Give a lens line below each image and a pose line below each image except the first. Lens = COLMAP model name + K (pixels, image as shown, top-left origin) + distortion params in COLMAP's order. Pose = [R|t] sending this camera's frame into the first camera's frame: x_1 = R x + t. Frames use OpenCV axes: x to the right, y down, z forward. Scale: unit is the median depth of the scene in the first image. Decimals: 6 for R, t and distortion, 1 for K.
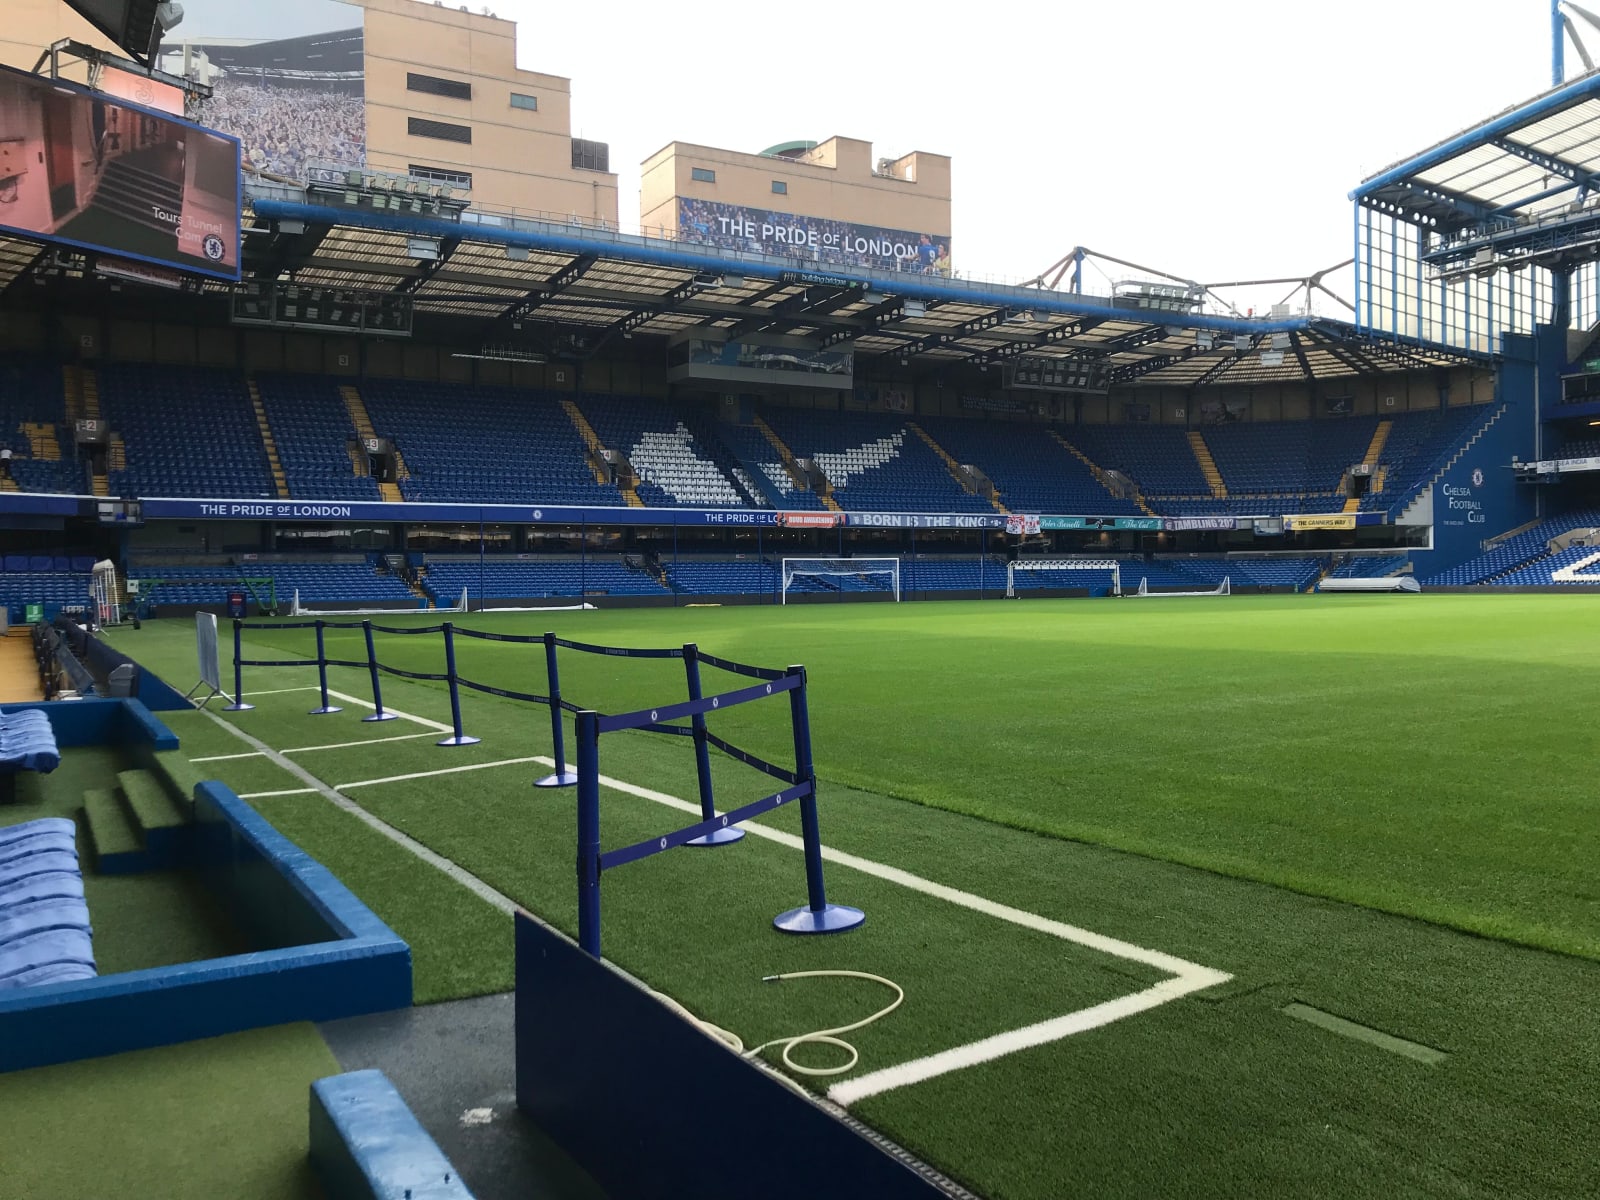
lens RADIAL K [[1309.1, 0, 799.3], [0, 1309.1, 585.1], [0, 0, 1]] dist [0.002886, 0.025270]
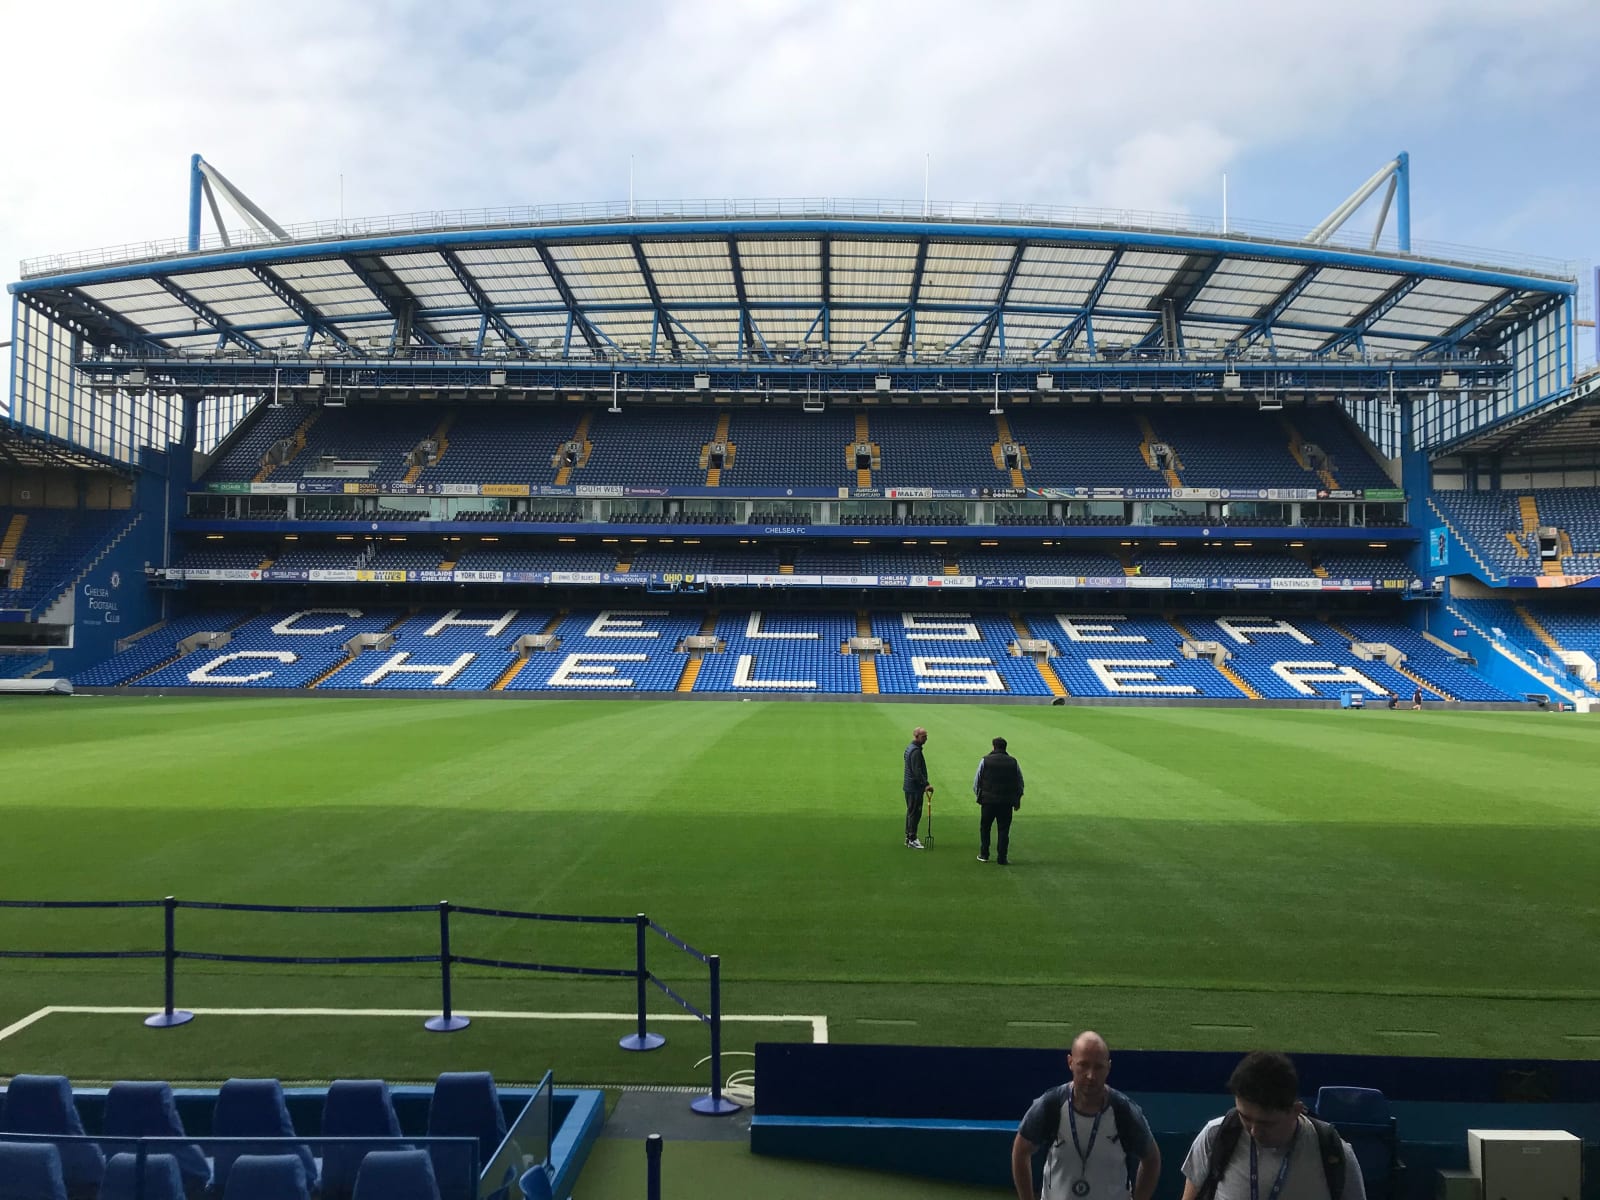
lens RADIAL K [[1302.3, 0, 788.5], [0, 1302.3, 593.0], [0, 0, 1]] dist [0.034812, -0.039619]
pose [[0.530434, 0.057192, 0.845795, -0.099603], [-0.013444, 0.998164, -0.059063, -0.019868], [-0.847620, 0.019959, 0.530229, -0.015538]]
